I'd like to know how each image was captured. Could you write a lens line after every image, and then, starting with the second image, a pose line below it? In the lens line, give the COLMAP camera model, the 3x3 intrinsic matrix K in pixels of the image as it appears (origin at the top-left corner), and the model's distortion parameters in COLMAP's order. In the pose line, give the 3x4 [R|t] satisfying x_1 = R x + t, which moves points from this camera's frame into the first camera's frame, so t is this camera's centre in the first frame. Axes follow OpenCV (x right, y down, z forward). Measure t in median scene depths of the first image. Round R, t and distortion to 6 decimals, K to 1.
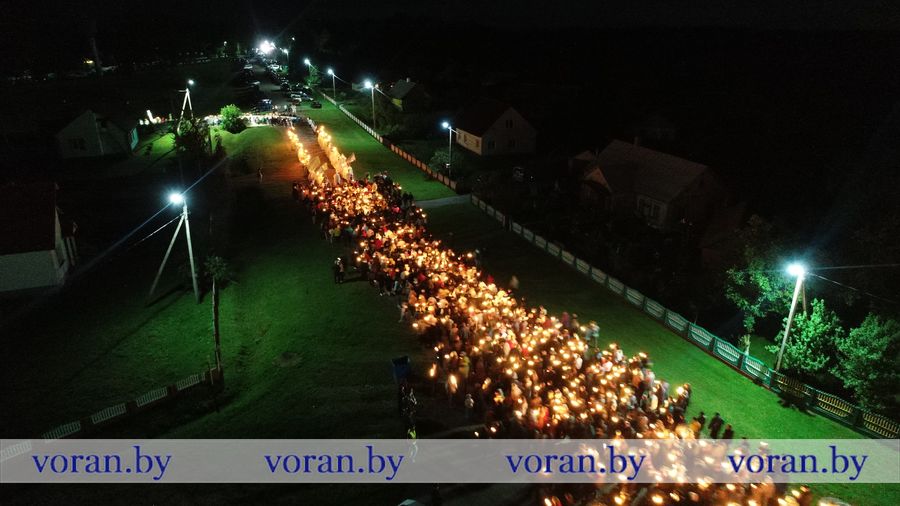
lens RADIAL K [[634.0, 0, 450.6], [0, 634.0, 252.3], [0, 0, 1]] dist [0.004003, 0.002387]
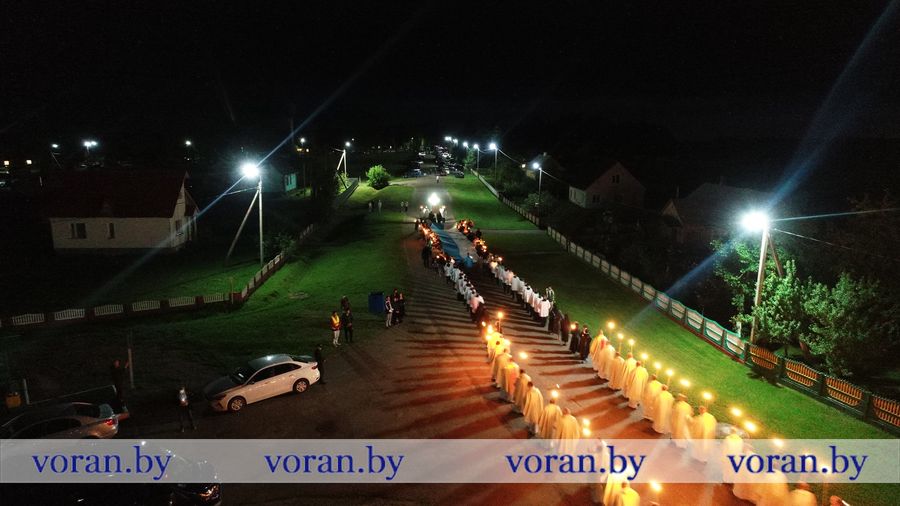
lens RADIAL K [[634.0, 0, 449.6], [0, 634.0, 253.1], [0, 0, 1]] dist [0.004003, 0.002387]
pose [[0.949221, 0.061467, -0.308549, 0.315547], [-0.117164, 0.979248, -0.165366, 0.221994], [0.291981, 0.193119, 0.936724, -0.015115]]
